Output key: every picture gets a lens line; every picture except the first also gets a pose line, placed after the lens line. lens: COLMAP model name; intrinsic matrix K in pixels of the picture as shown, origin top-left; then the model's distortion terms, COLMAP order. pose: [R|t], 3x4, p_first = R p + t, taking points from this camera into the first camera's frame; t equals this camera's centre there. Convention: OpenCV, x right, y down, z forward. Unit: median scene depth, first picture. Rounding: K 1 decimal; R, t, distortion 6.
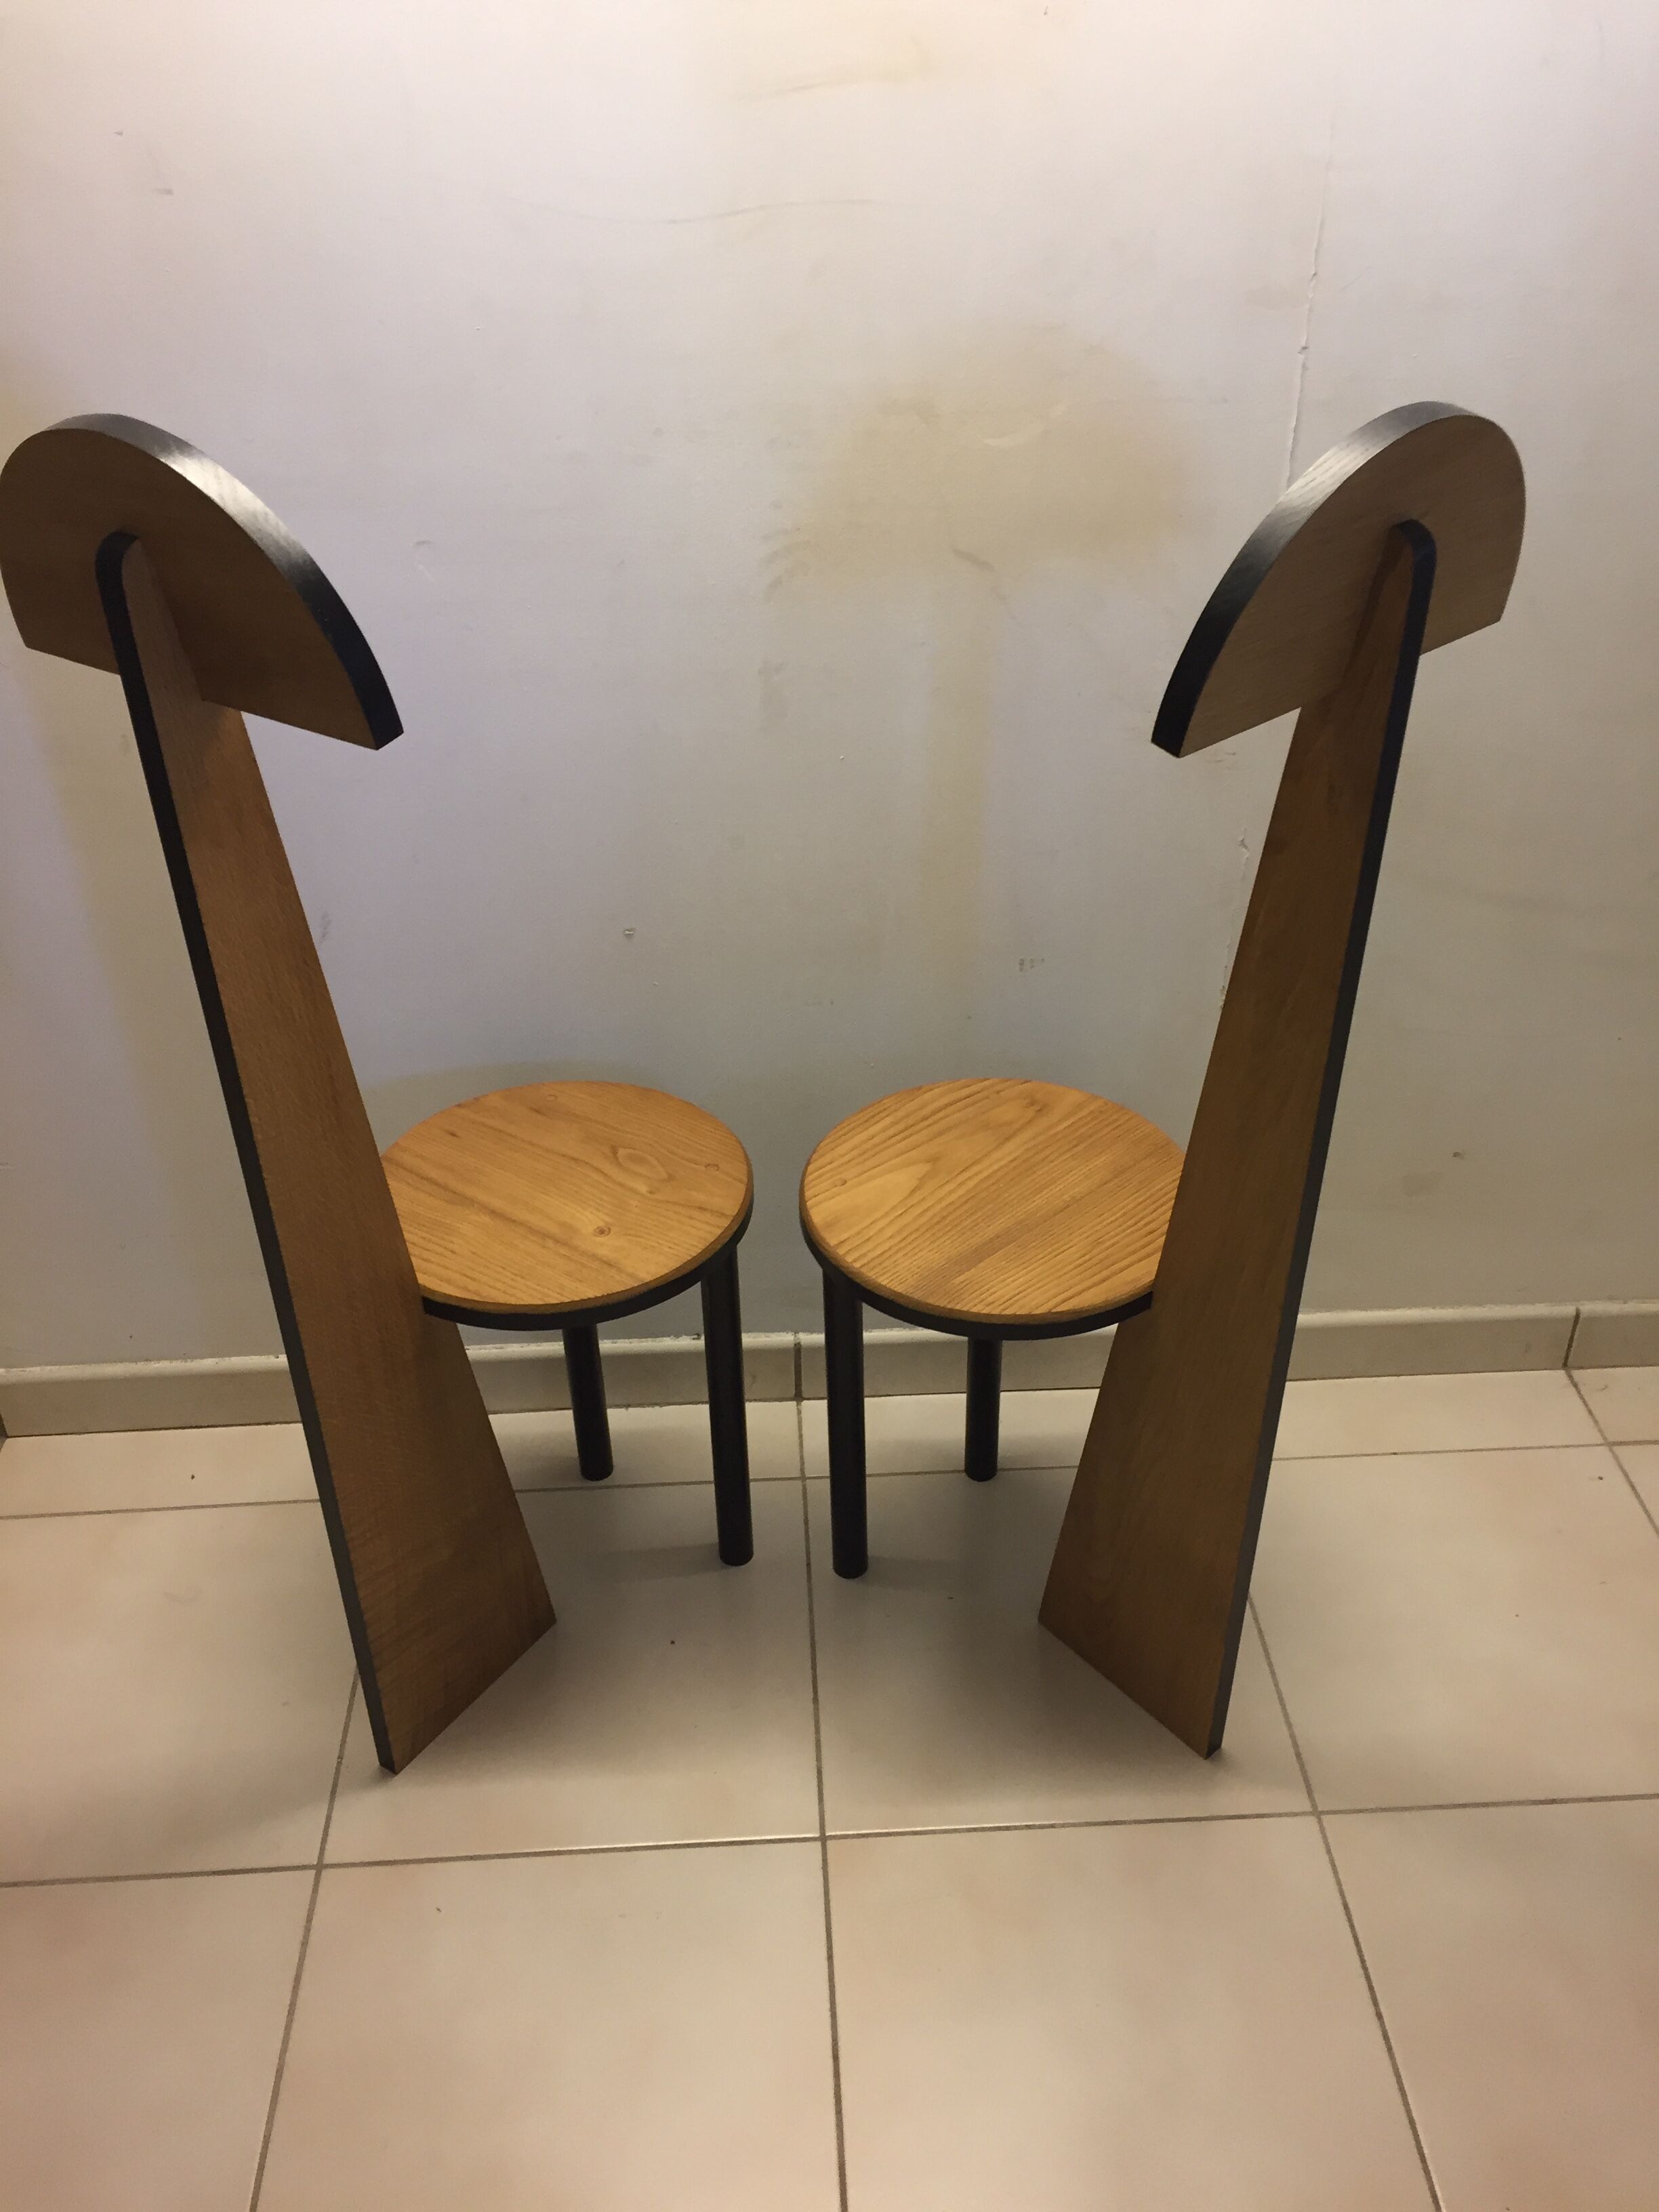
lens RADIAL K [[1868.4, 0, 830.0], [0, 1868.4, 1082.6], [0, 0, 1]] dist [0.082692, -0.109621]
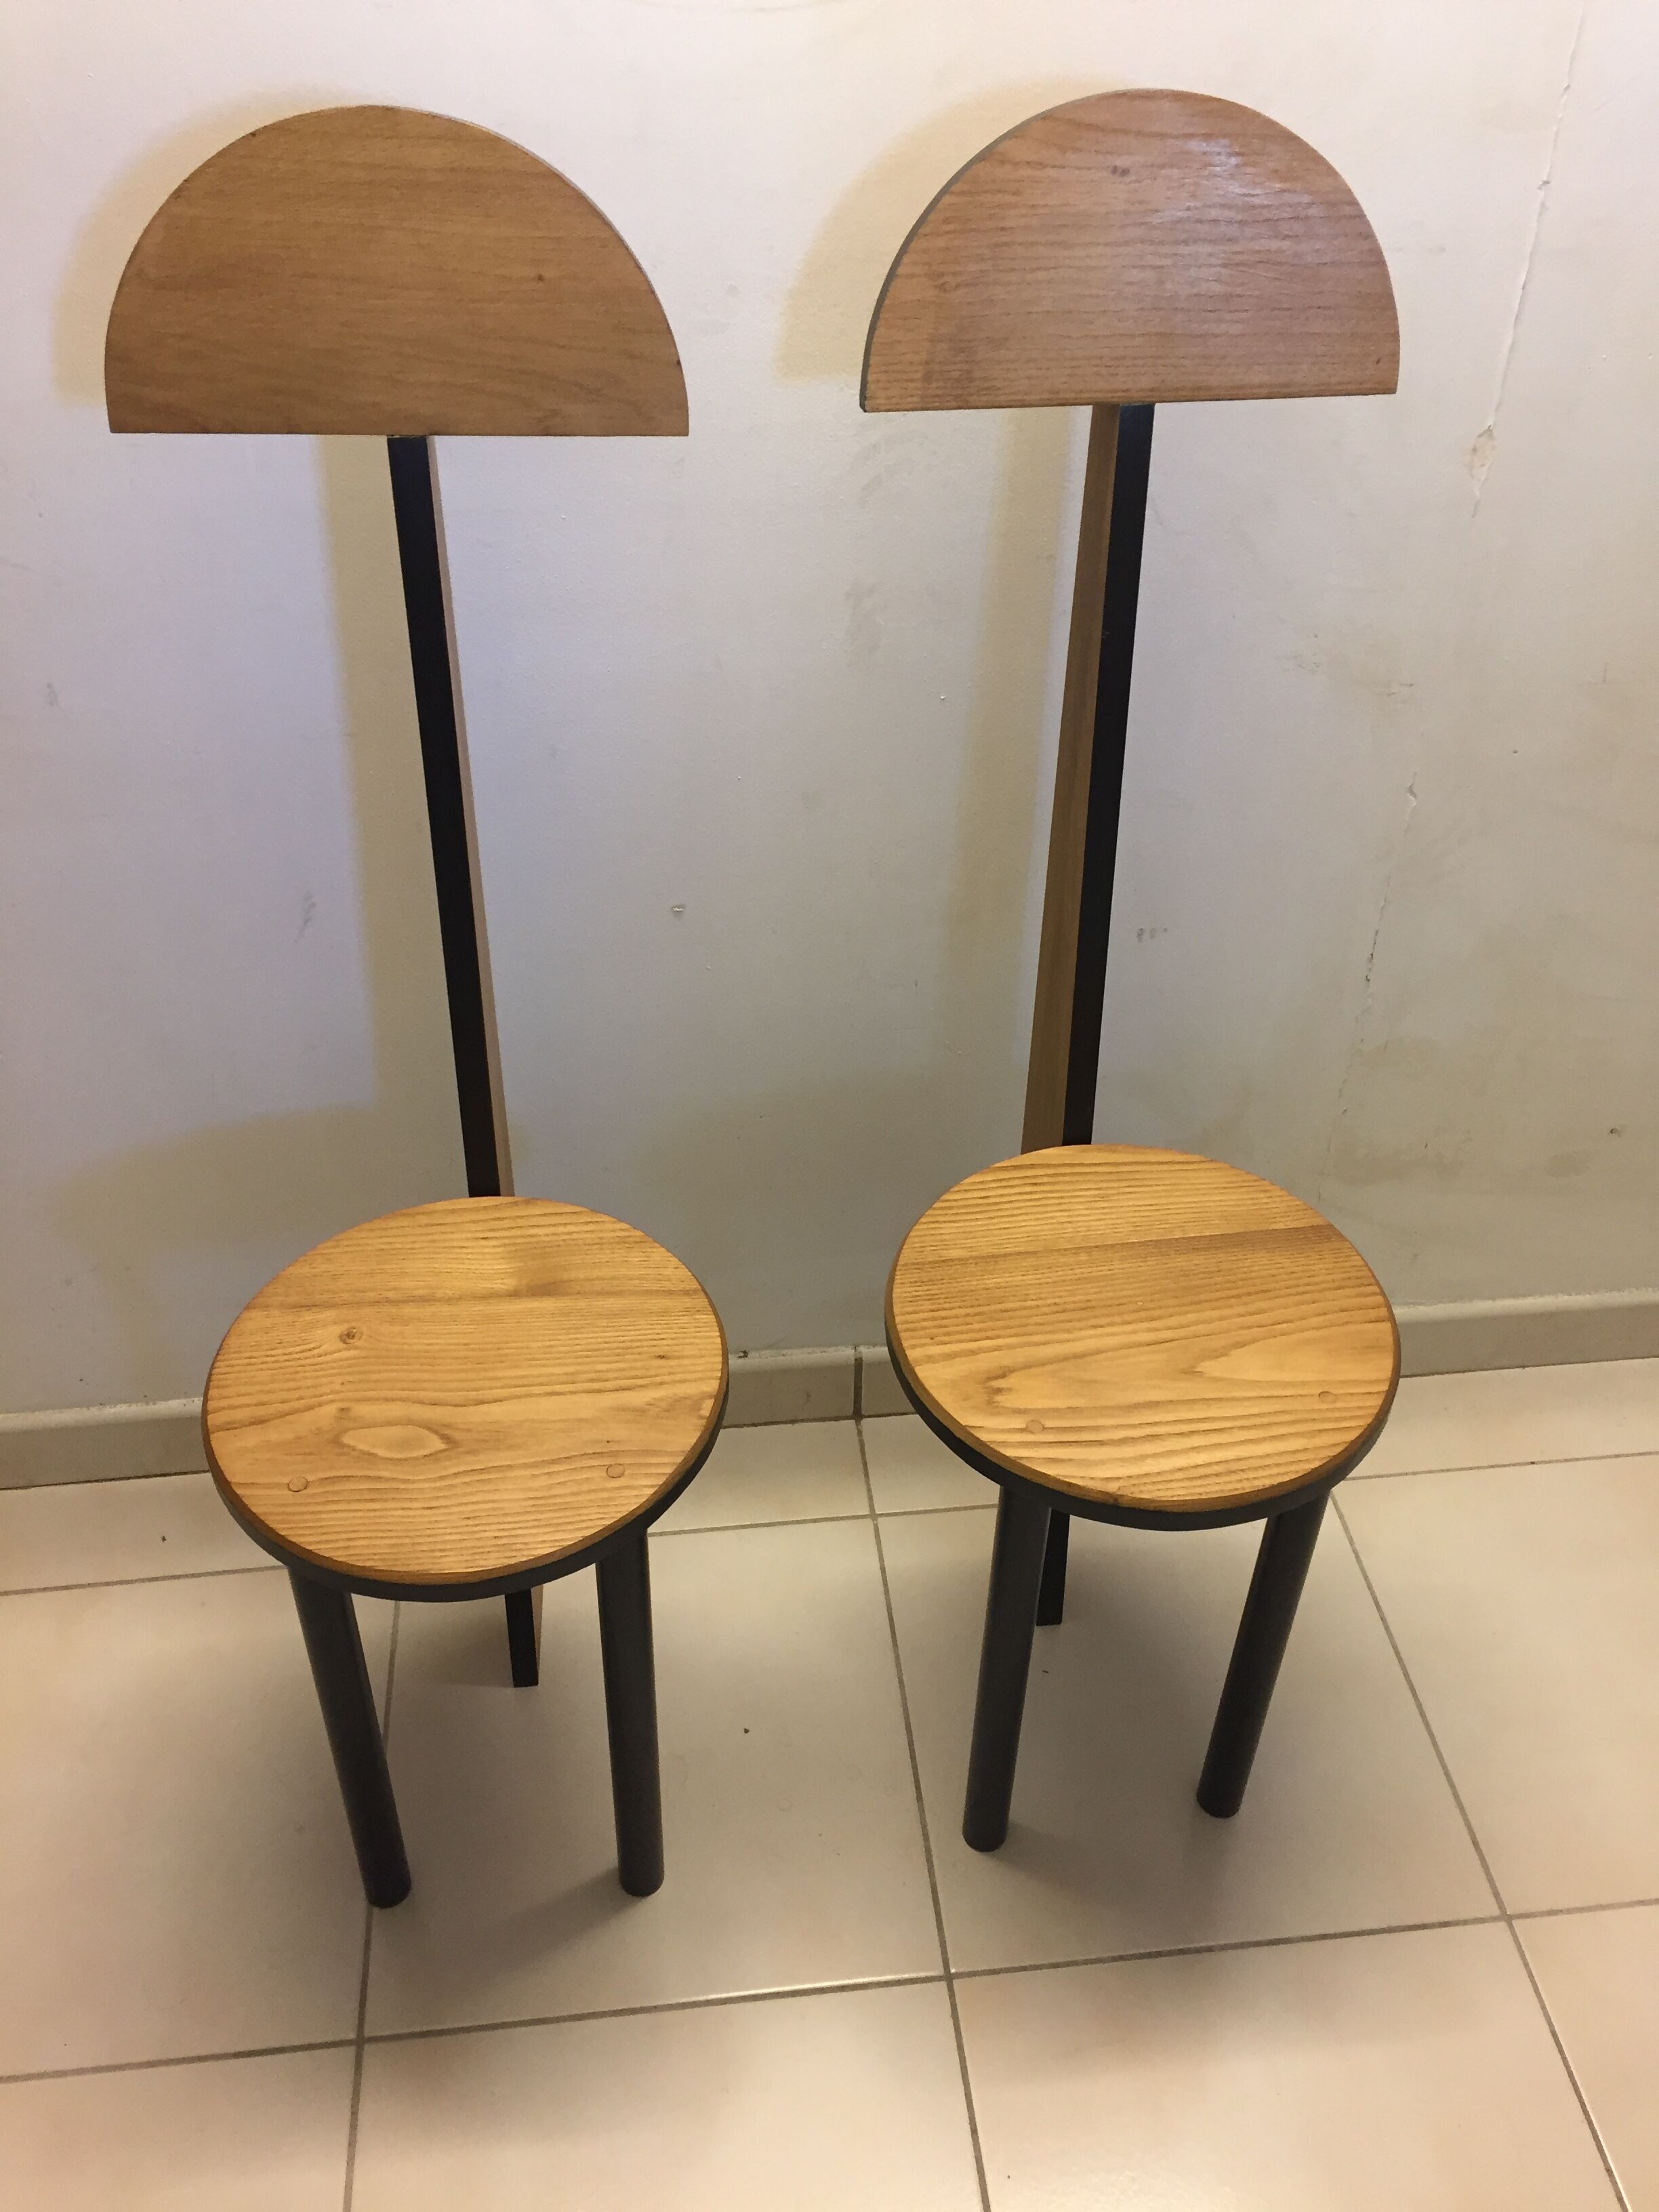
lens RADIAL K [[1868.7, 0, 816.3], [0, 1868.7, 1079.1], [0, 0, 1]] dist [0.091059, -0.131685]
pose [[0.998398, -0.022765, 0.051798, -0.080372], [0.018214, 0.996068, 0.086700, -0.067212], [-0.053569, -0.085617, 0.994887, 0.146509]]
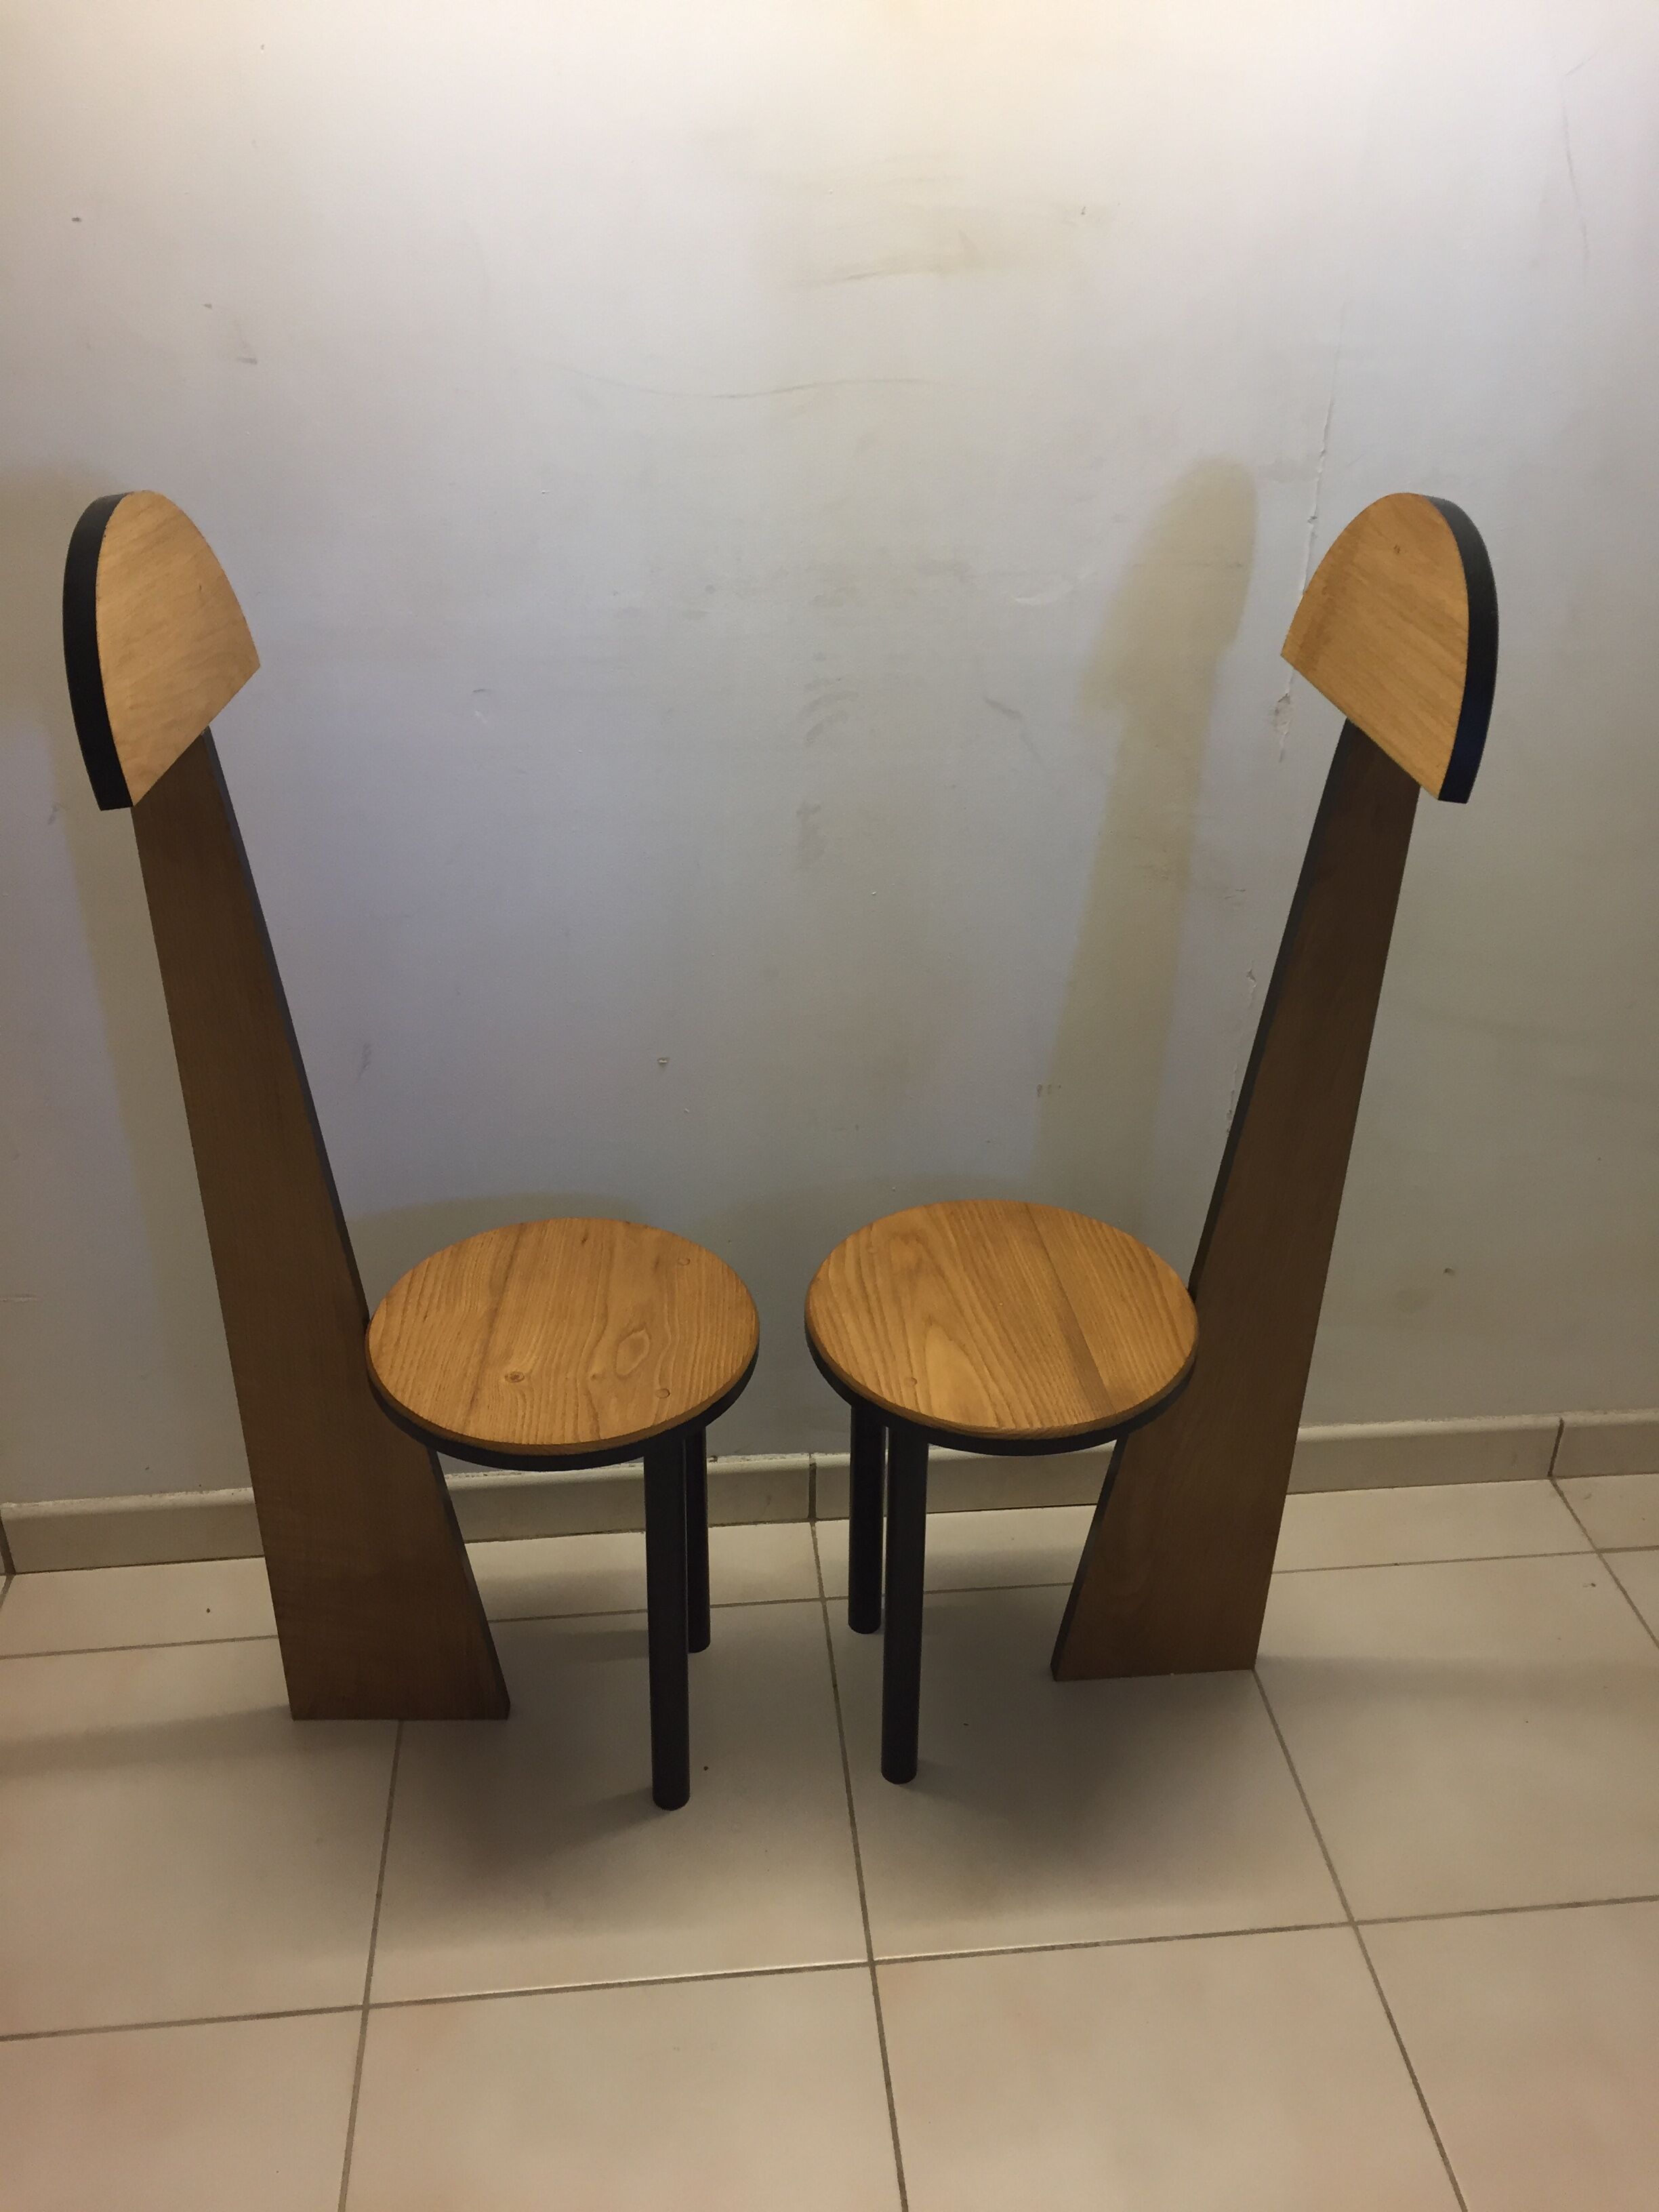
lens RADIAL K [[1868.4, 0, 830.0], [0, 1868.4, 1082.6], [0, 0, 1]] dist [0.082692, -0.109621]
pose [[0.998507, -0.004737, 0.054422, -0.063473], [0.008176, 0.997971, -0.063144, -0.002528], [-0.054012, 0.063495, 0.996519, -0.024152]]
